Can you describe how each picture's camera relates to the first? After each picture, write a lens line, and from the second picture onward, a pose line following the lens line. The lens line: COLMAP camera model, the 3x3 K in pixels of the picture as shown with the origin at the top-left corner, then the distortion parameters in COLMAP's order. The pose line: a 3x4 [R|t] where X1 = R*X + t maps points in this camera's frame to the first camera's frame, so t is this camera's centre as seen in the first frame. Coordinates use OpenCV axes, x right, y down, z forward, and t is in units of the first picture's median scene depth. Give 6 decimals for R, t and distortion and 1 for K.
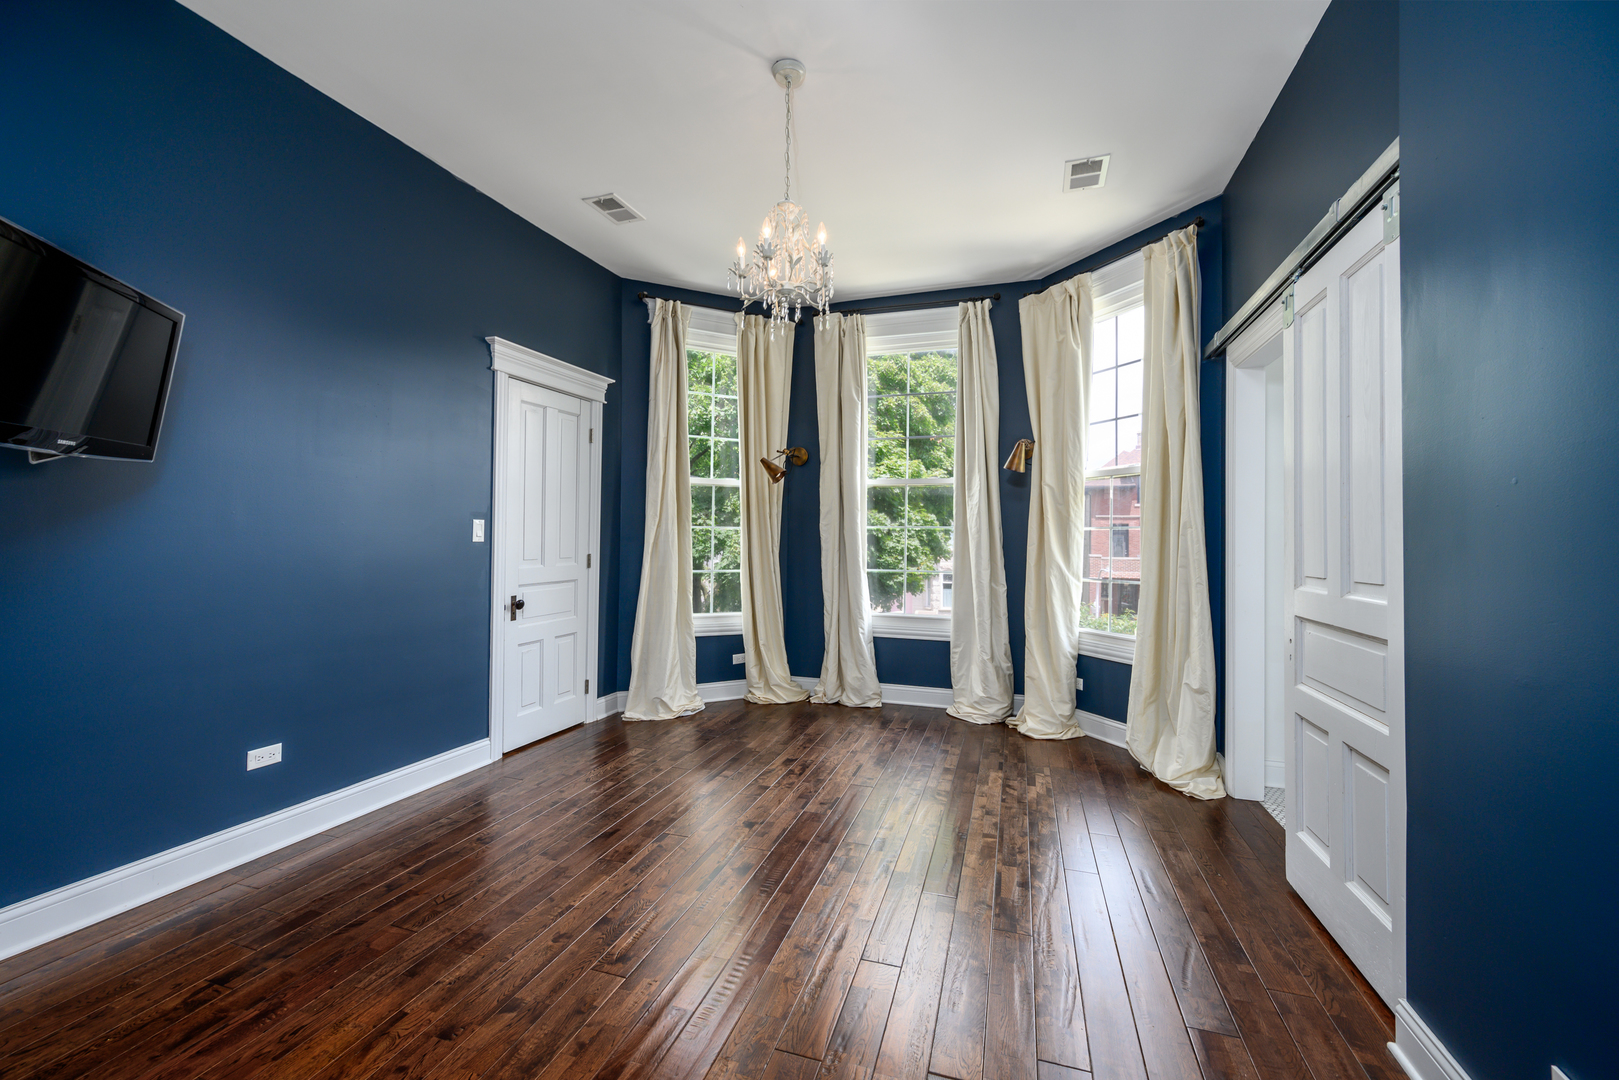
lens RADIAL K [[665.9, 0, 812.2], [0, 665.9, 536.1], [0, 0, 1]] dist [-0.004265, 0.001173]
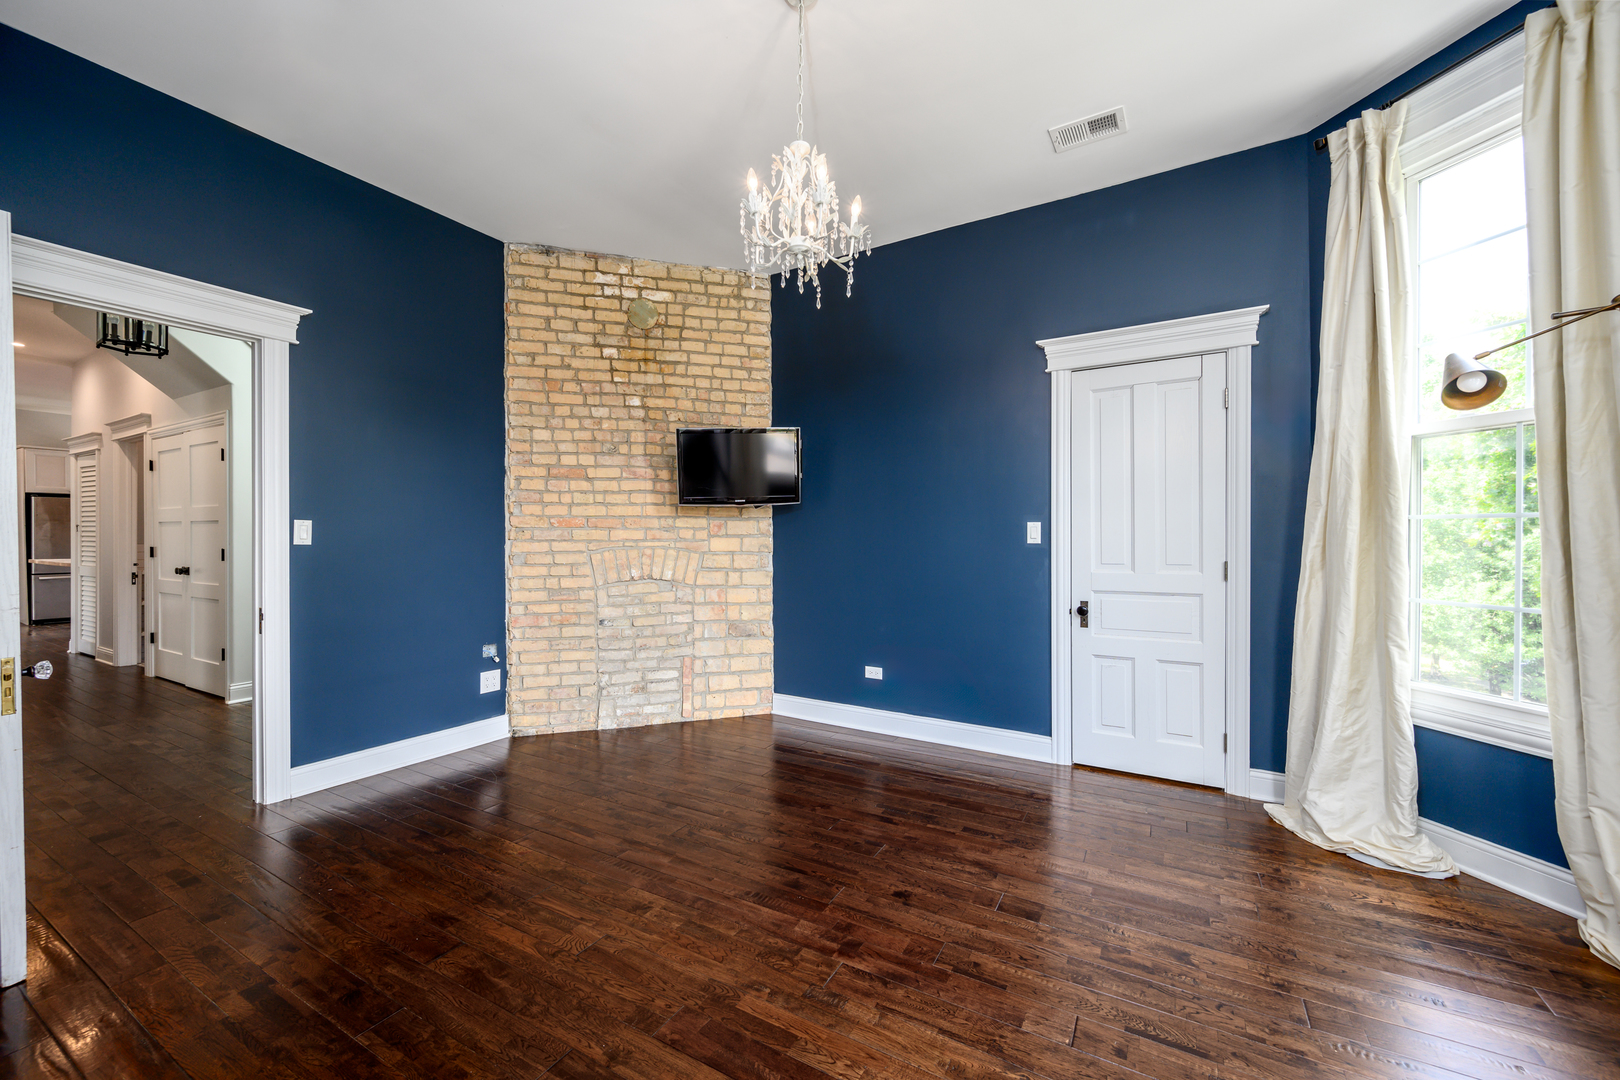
lens RADIAL K [[666.3, 0, 815.4], [0, 666.3, 542.9], [0, 0, 1]] dist [-0.004265, 0.001173]
pose [[-0.230053, 0.008796, -0.973138, 0.514749], [0.005346, 0.999955, 0.007775, -0.001933], [0.973163, -0.003414, -0.230090, 0.789300]]
